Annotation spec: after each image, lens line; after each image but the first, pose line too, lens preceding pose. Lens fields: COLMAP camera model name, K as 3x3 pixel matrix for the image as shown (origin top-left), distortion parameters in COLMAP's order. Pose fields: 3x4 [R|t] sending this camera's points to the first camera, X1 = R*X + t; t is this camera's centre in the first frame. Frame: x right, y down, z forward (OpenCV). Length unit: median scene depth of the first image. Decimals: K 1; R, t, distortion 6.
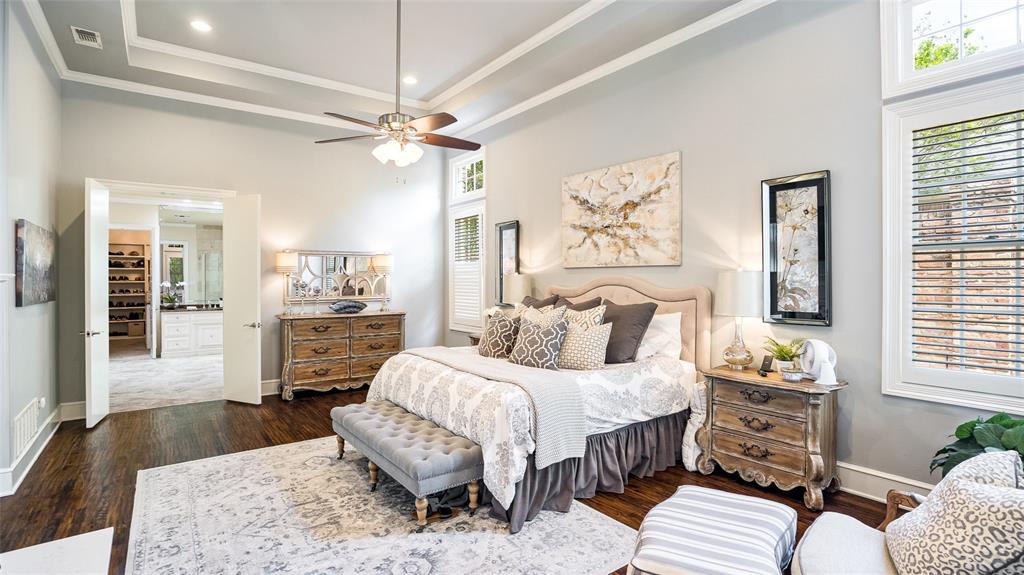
lens RADIAL K [[498.2, 0, 511.0], [0, 498.2, 284.8], [0, 0, 1]] dist [-0.037543, 0.008885]
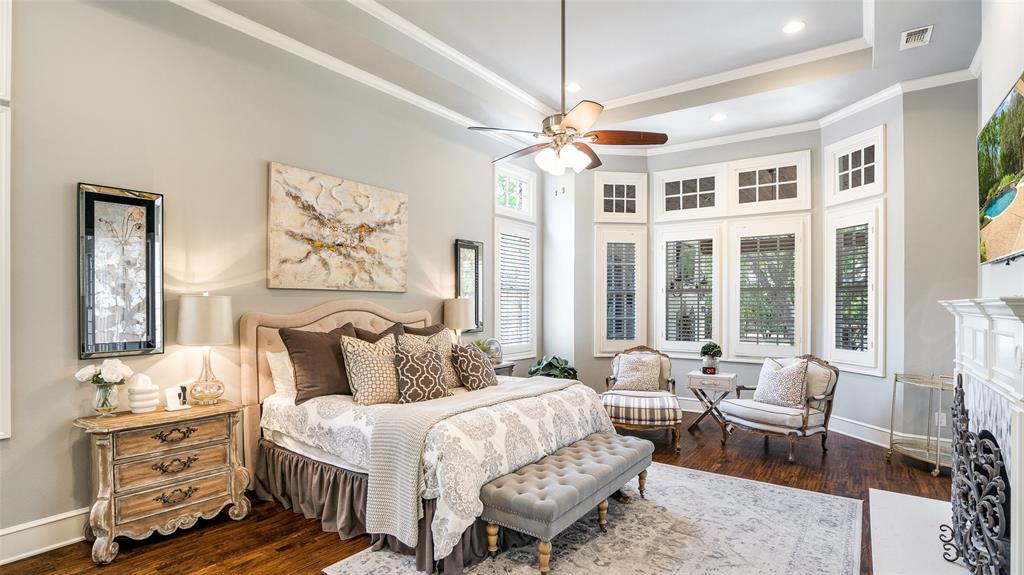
lens RADIAL K [[498.2, 0, 525.7], [0, 498.2, 314.1], [0, 0, 1]] dist [-0.037543, 0.008885]
pose [[-0.321177, -0.008027, 0.946985, -0.777854], [0.018661, 0.999716, 0.014803, -0.000417], [-0.946835, 0.022426, -0.320936, 1.007749]]
